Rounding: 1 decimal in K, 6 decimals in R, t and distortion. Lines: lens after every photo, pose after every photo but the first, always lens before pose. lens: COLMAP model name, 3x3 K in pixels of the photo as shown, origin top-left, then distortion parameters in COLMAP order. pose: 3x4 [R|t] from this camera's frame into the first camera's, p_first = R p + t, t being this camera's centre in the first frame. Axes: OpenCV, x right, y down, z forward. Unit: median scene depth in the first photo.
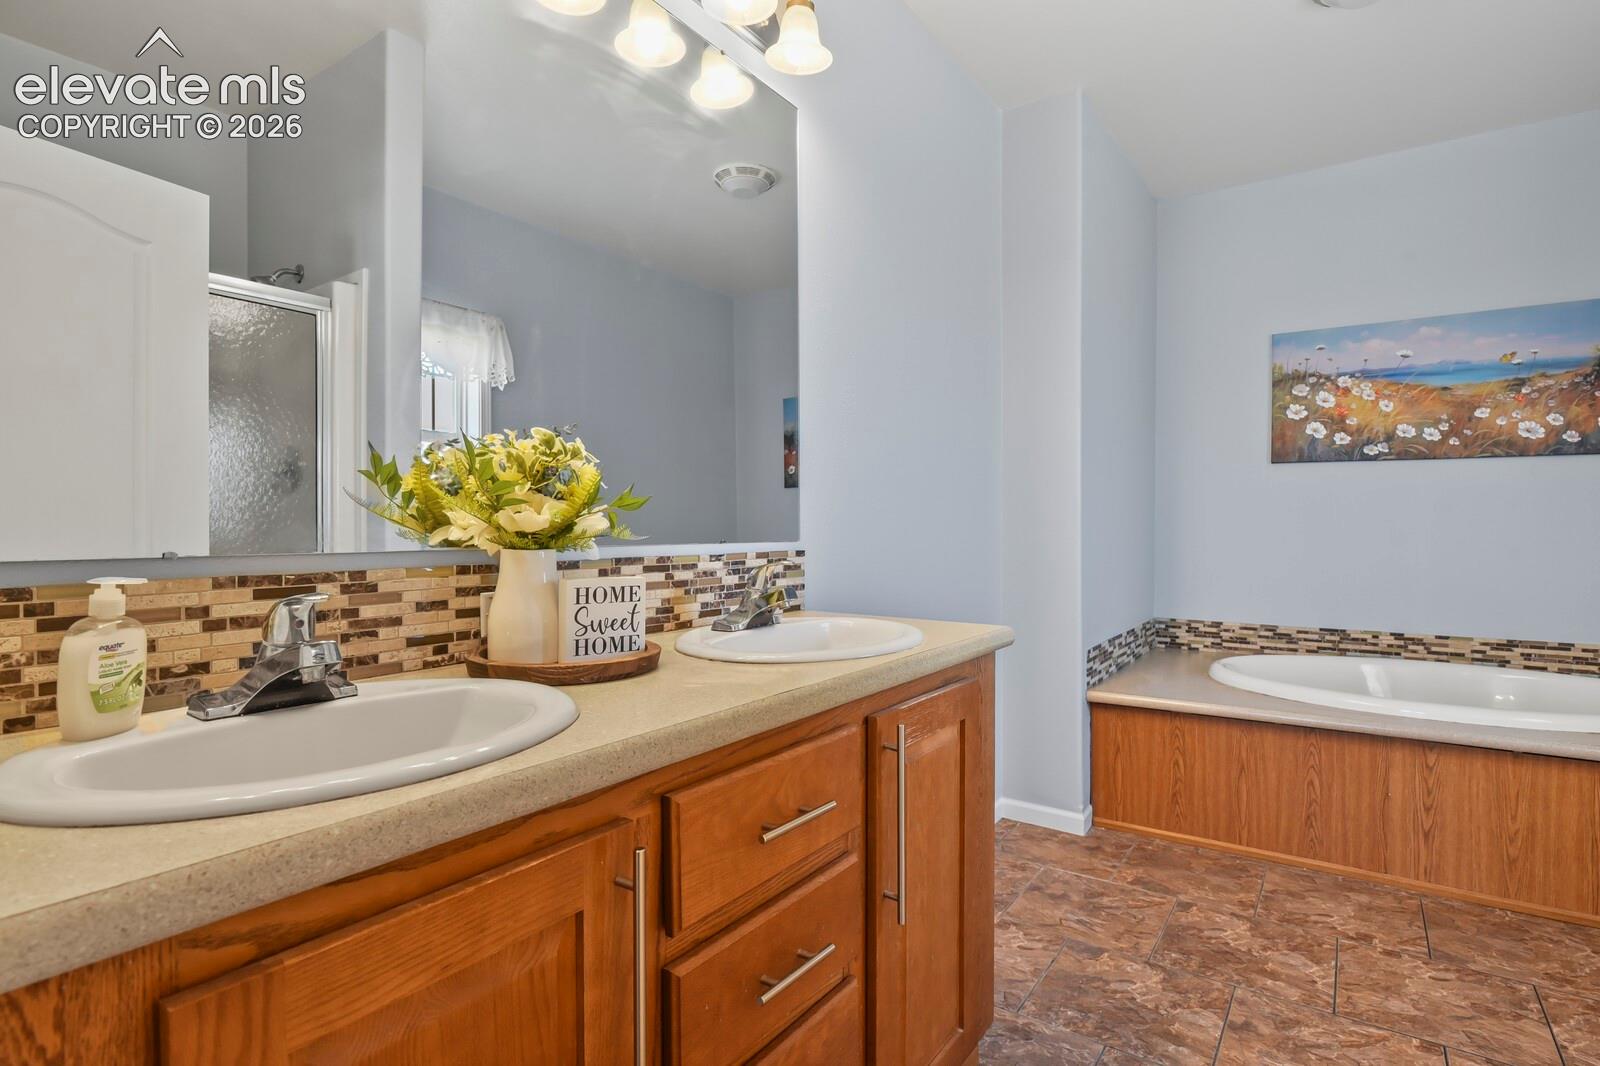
lens RADIAL K [[778.9, 0, 805.6], [0, 778.9, 532.2], [0, 0, 1]] dist [-0.006339, -0.005775]
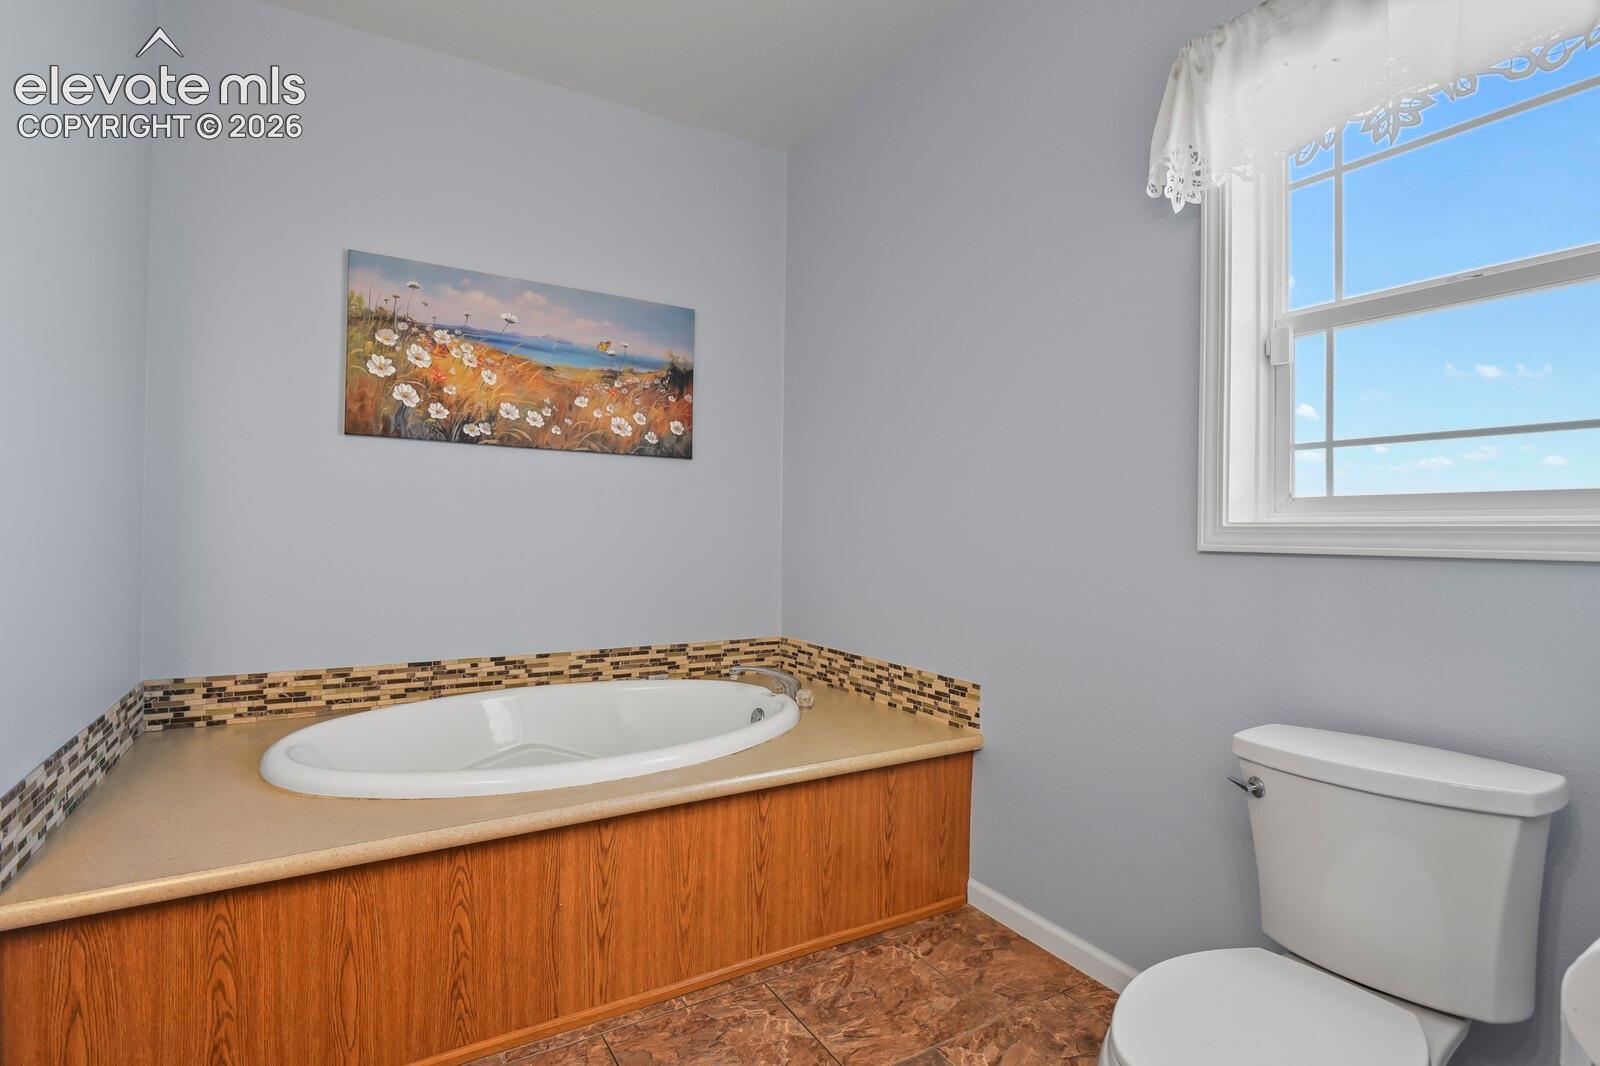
lens RADIAL K [[778.9, 0, 807.5], [0, 778.9, 529.2], [0, 0, 1]] dist [-0.006339, -0.005775]
pose [[0.396376, 0.005507, 0.918072, 0.142467], [-0.002905, 0.999985, -0.004744, -0.002218], [-0.918083, -0.000787, 0.396386, 0.385919]]
